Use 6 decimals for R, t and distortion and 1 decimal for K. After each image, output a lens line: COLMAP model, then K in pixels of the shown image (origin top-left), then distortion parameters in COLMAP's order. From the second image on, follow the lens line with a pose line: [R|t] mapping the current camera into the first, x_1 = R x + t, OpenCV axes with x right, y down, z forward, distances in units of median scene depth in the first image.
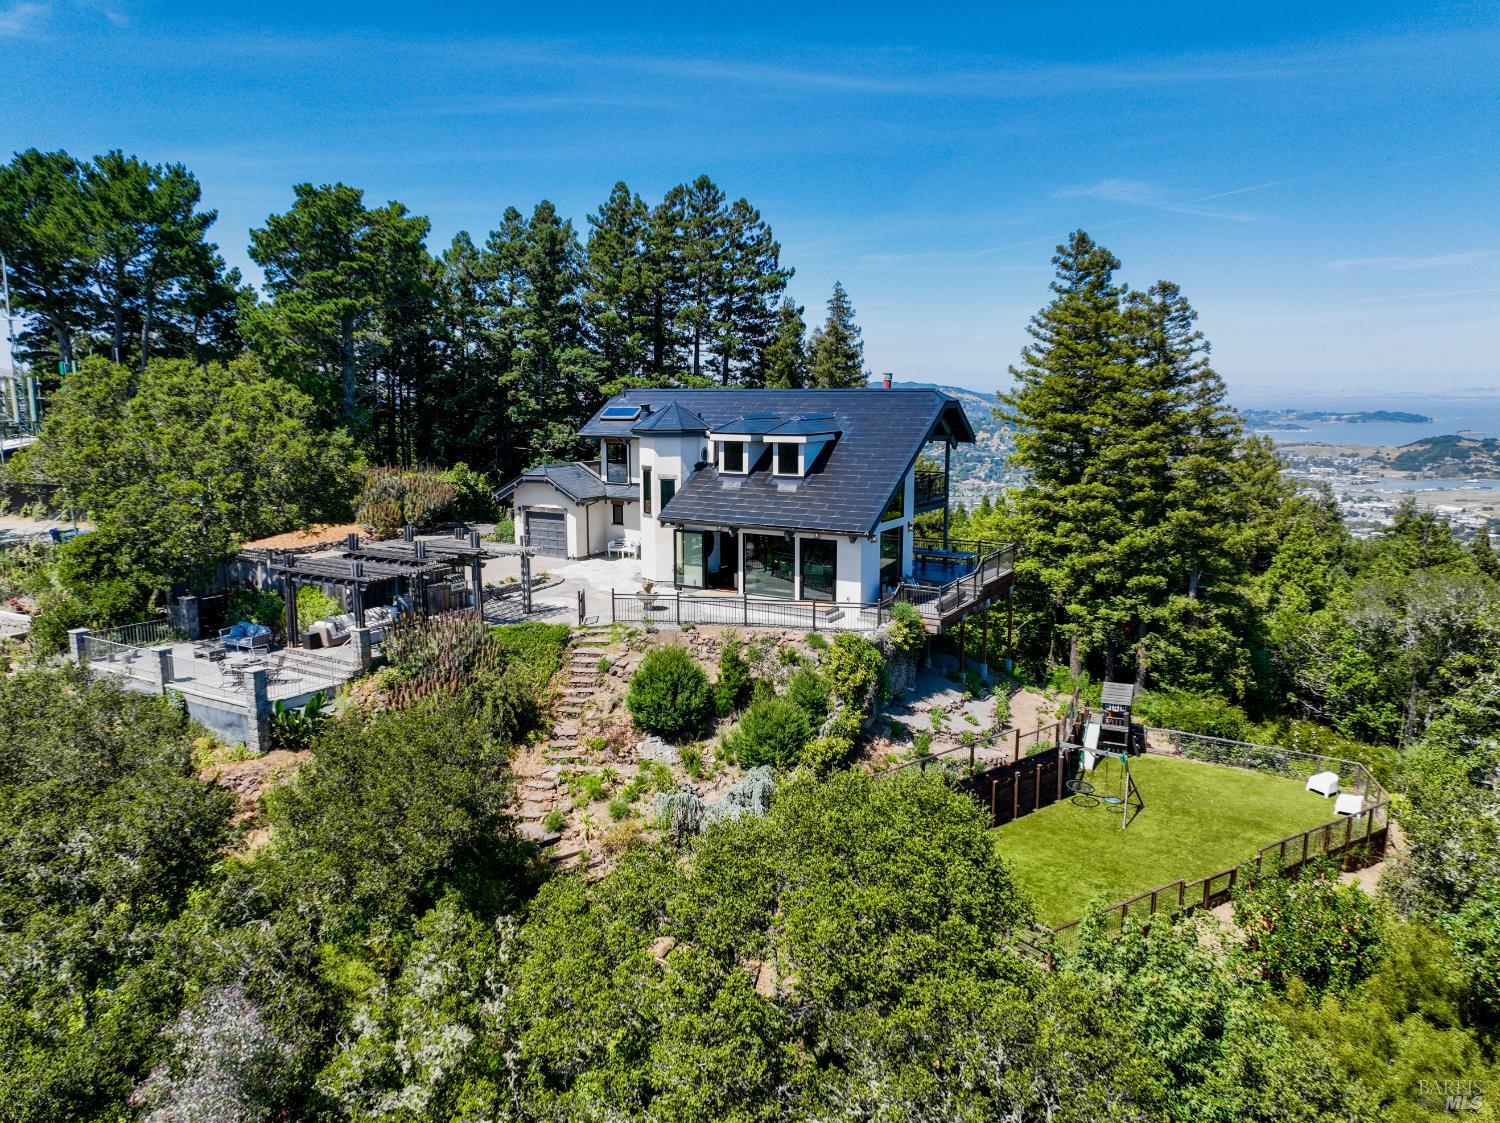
lens RADIAL K [[1039.7, 0, 749.9], [0, 1039.7, 561.5], [0, 0, 1]] dist [0.009558, 0.003552]
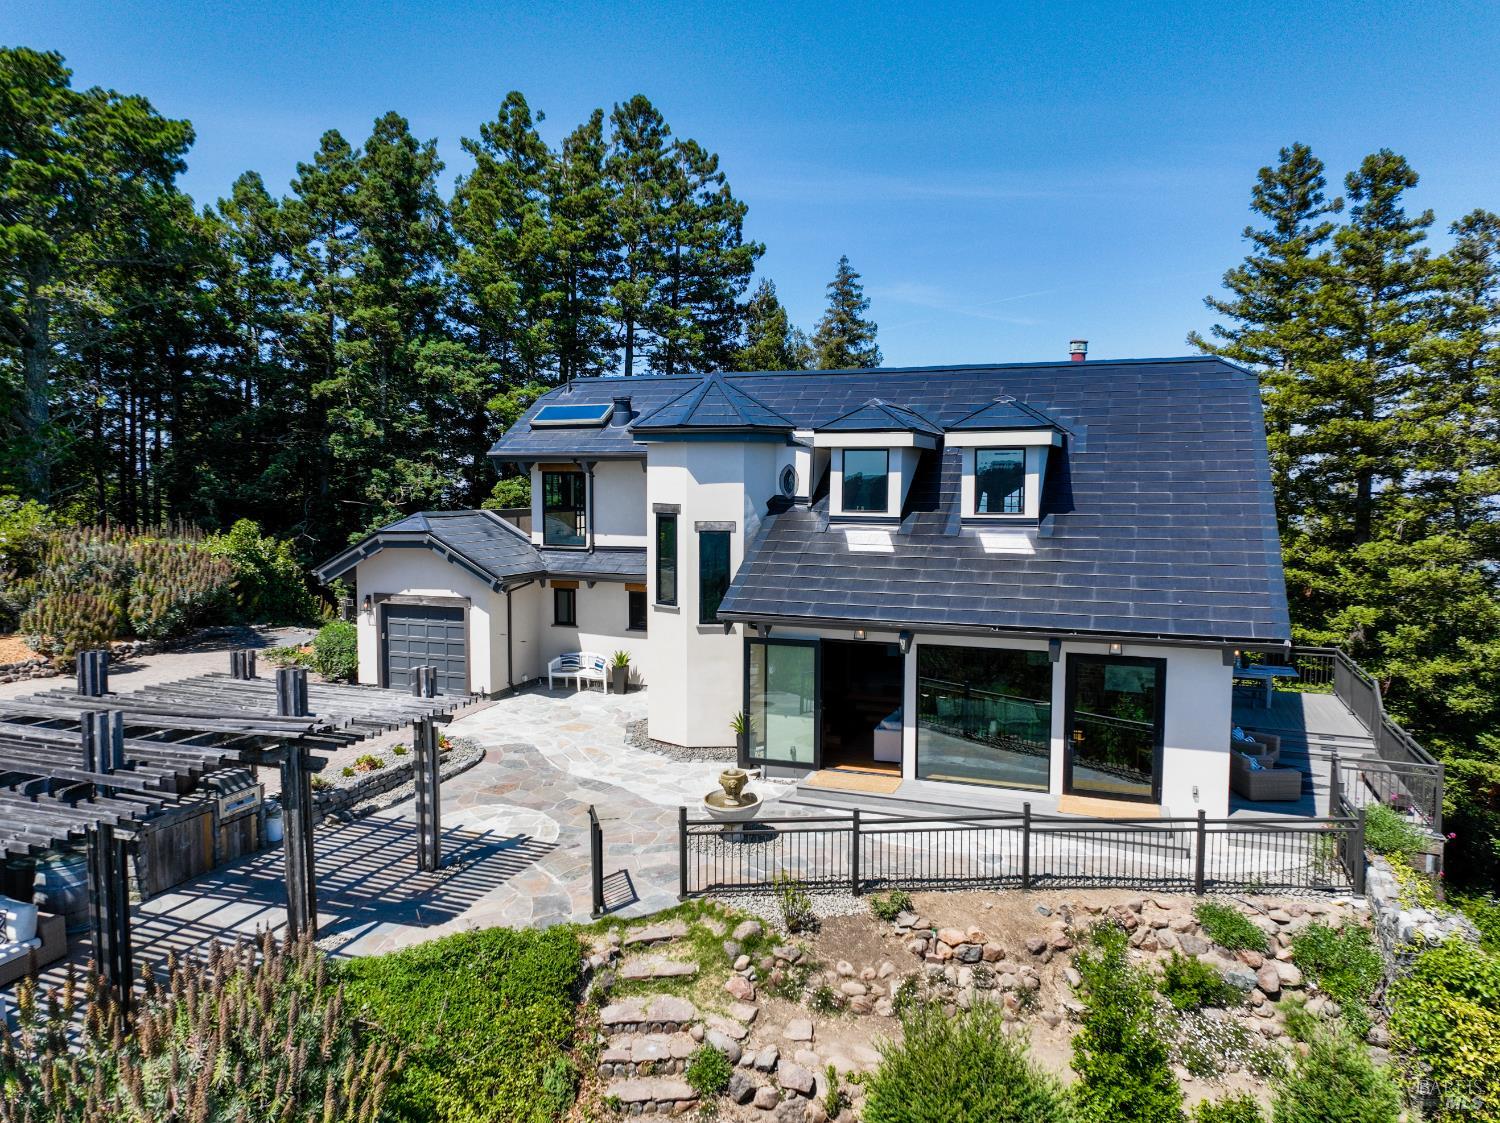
lens RADIAL K [[1039.7, 0, 749.7], [0, 1039.7, 561.1], [0, 0, 1]] dist [0.009558, 0.003552]
pose [[0.982955, -0.011127, 0.183510, -0.130878], [0.026069, 0.996517, -0.079210, -0.023928], [-0.181990, 0.082644, 0.979821, 0.463115]]
